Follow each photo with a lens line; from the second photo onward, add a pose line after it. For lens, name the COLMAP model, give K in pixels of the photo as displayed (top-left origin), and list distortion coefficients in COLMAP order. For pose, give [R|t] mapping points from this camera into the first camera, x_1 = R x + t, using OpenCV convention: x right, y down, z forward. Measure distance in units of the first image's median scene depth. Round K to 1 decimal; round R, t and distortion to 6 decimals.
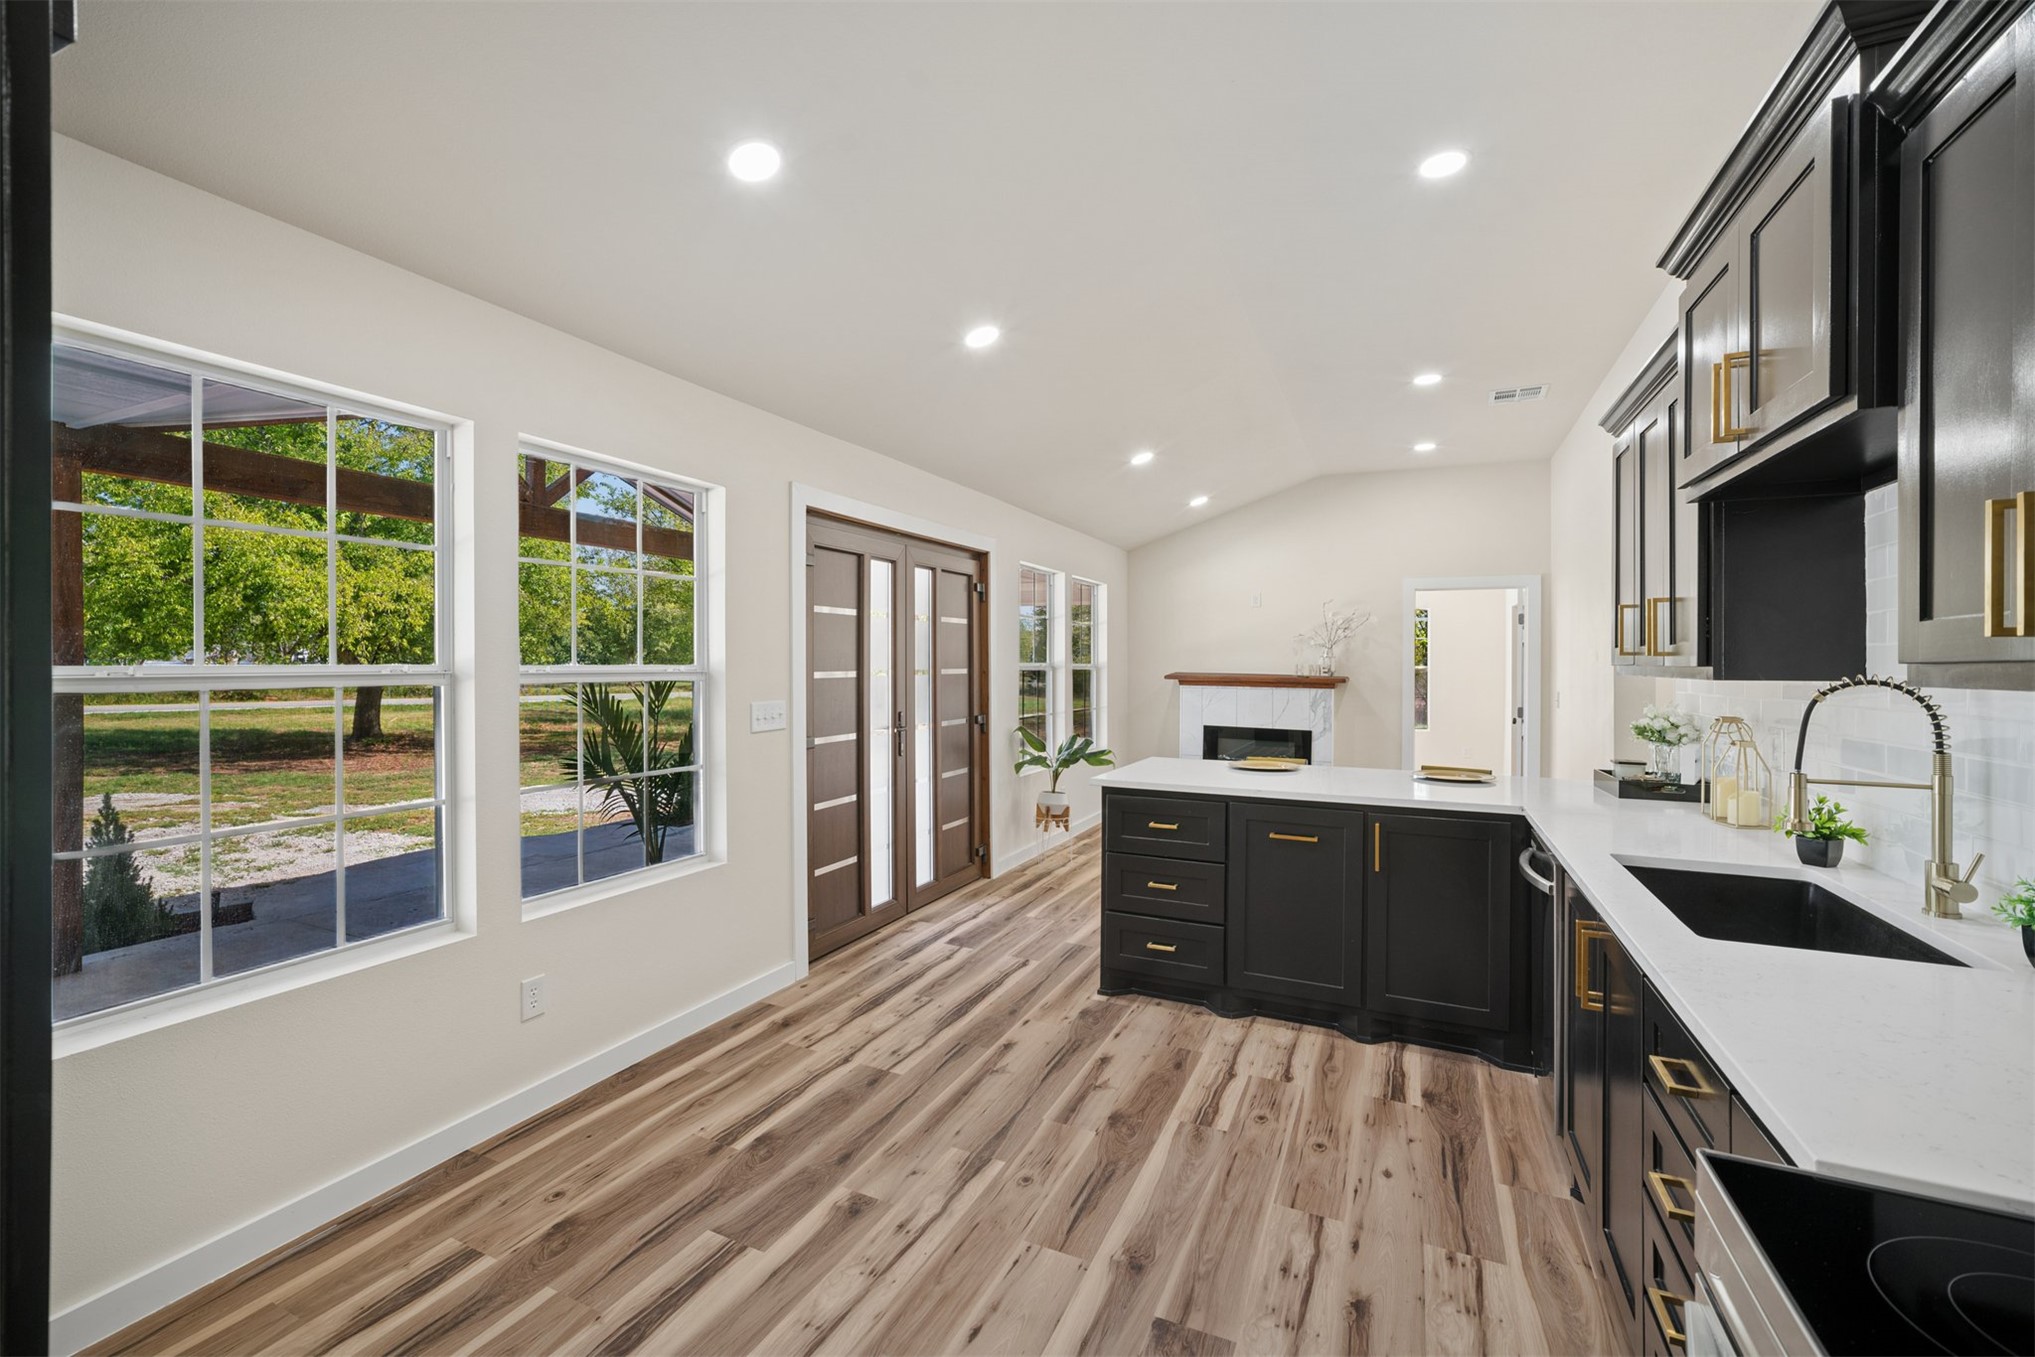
lens RADIAL K [[844.4, 0, 997.0], [0, 844.4, 678.4], [0, 0, 1]] dist [-0.003144, 0.001798]
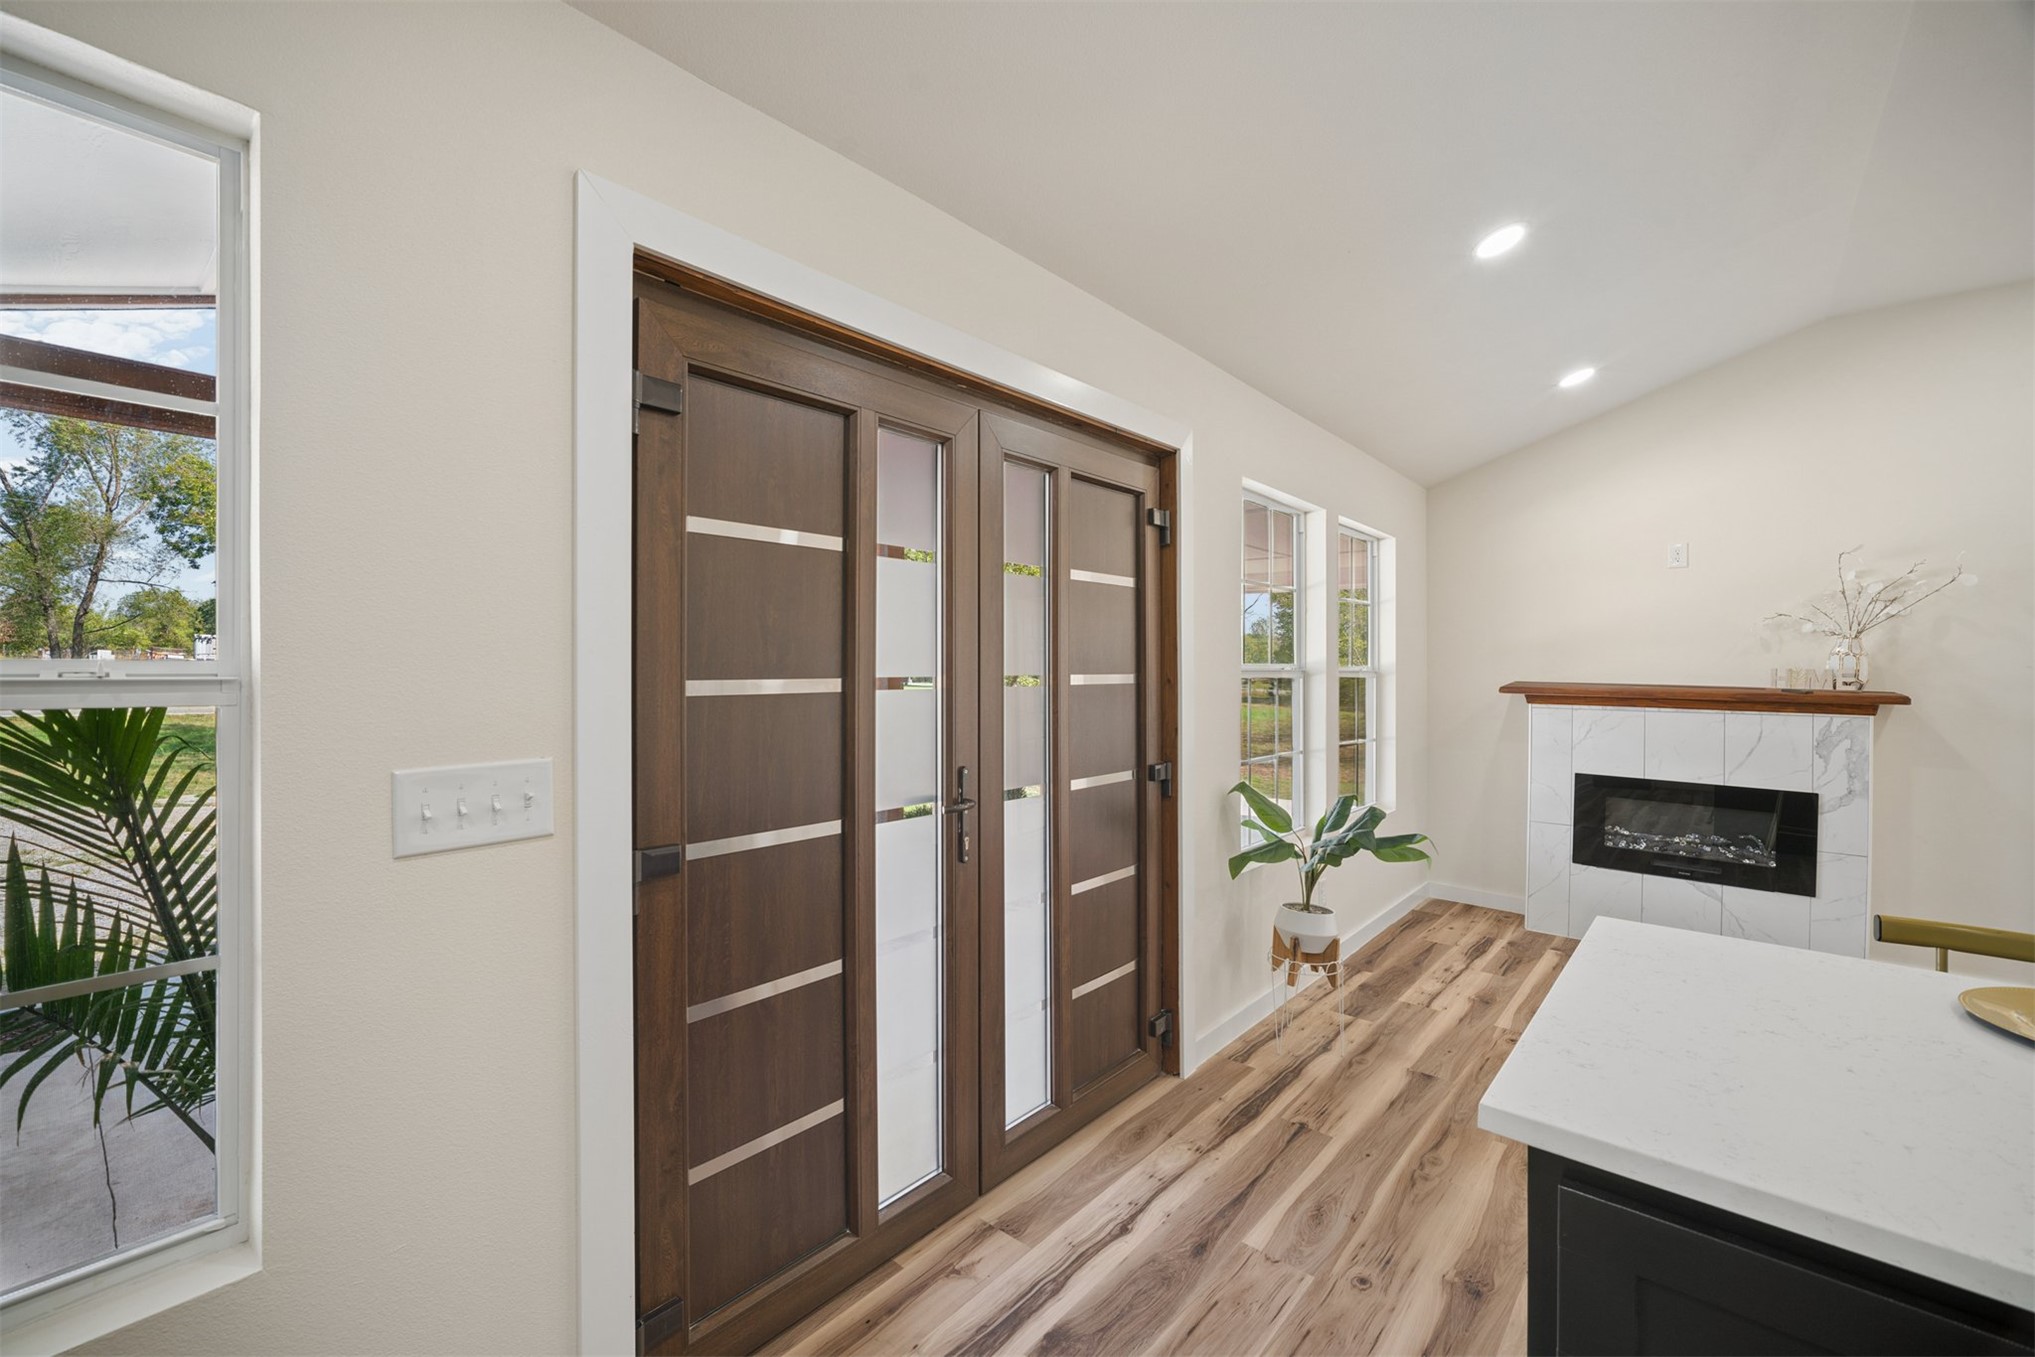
lens RADIAL K [[844.4, 0, 1020.0], [0, 844.4, 670.4], [0, 0, 1]] dist [-0.003144, 0.001798]
pose [[0.968015, 0.002263, -0.250884, 0.026983], [-0.006301, 0.999863, -0.015292, -0.005268], [0.250815, 0.016384, 0.967896, 0.467191]]
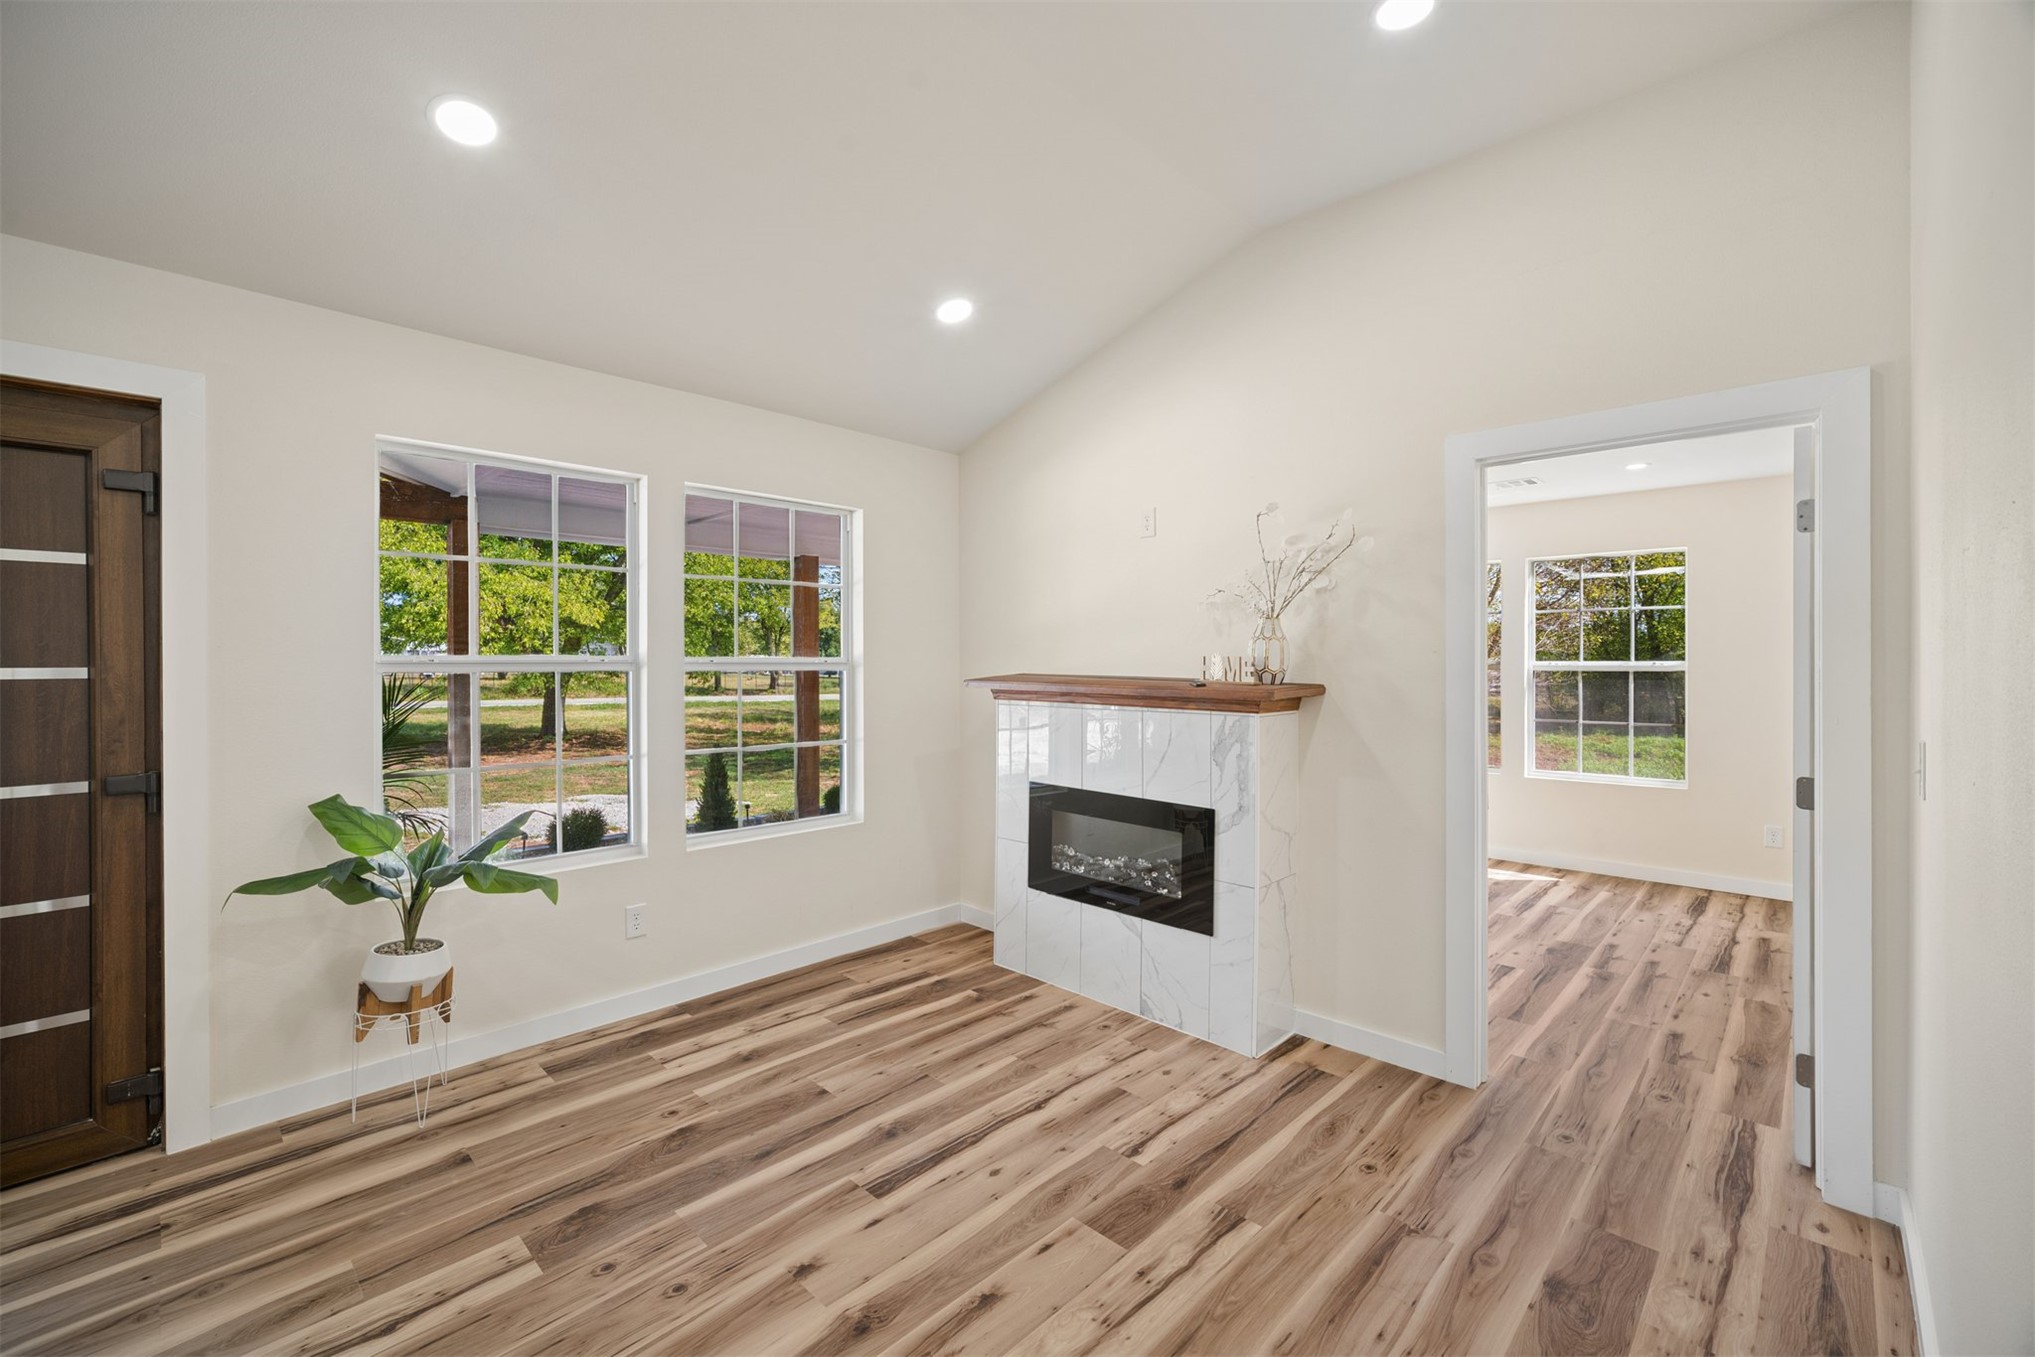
lens RADIAL K [[844.4, 0, 1030.3], [0, 844.4, 670.8], [0, 0, 1]] dist [-0.003144, 0.001798]
pose [[0.952147, 0.002206, -0.305634, 0.534478], [-0.006704, 0.999884, -0.013669, -0.002789], [0.305568, 0.015063, 0.952051, 0.723758]]
